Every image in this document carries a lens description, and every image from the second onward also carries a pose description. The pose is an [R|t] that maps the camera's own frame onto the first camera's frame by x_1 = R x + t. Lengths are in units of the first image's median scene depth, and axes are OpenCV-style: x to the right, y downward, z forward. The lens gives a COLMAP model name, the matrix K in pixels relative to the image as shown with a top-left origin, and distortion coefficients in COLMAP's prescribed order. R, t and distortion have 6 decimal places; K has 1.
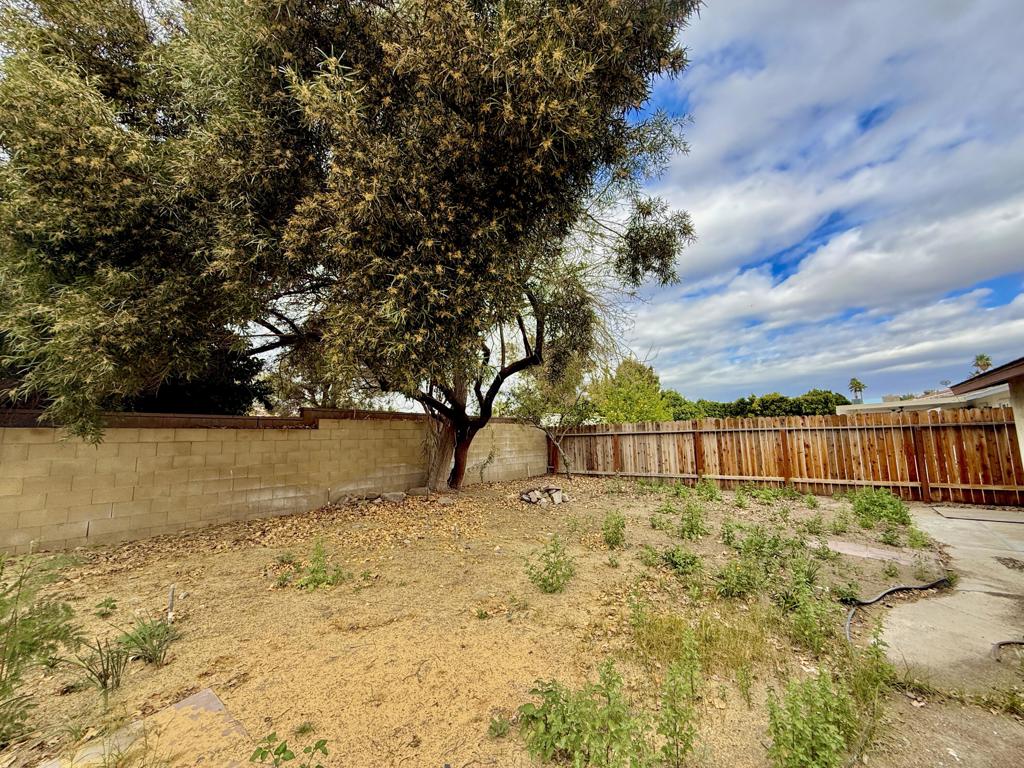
lens RADIAL K [[409.5, 0, 509.0], [0, 409.5, 383.6], [0, 0, 1]] dist [0.001210, 0.000265]
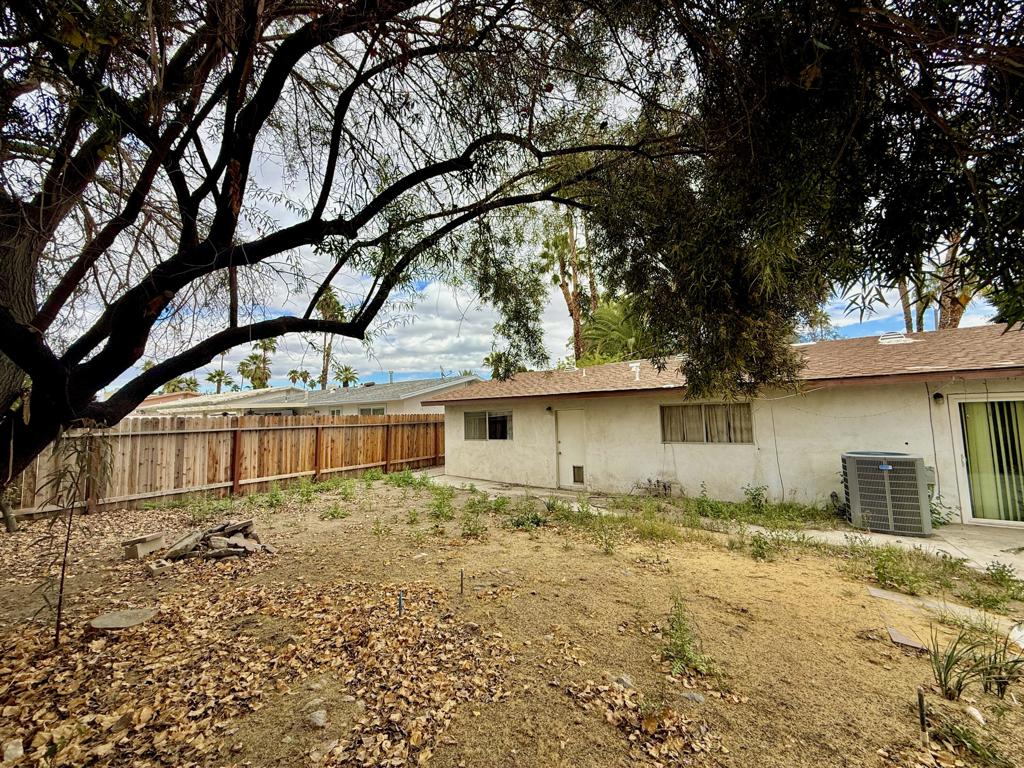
lens RADIAL K [[409.5, 0, 510.8], [0, 409.5, 381.4], [0, 0, 1]] dist [0.001210, 0.000265]
pose [[-0.075921, 0.103661, 0.991711, -0.505461], [-0.110543, 0.987575, -0.111691, 0.058818], [-0.990967, -0.118106, -0.063518, 0.596092]]
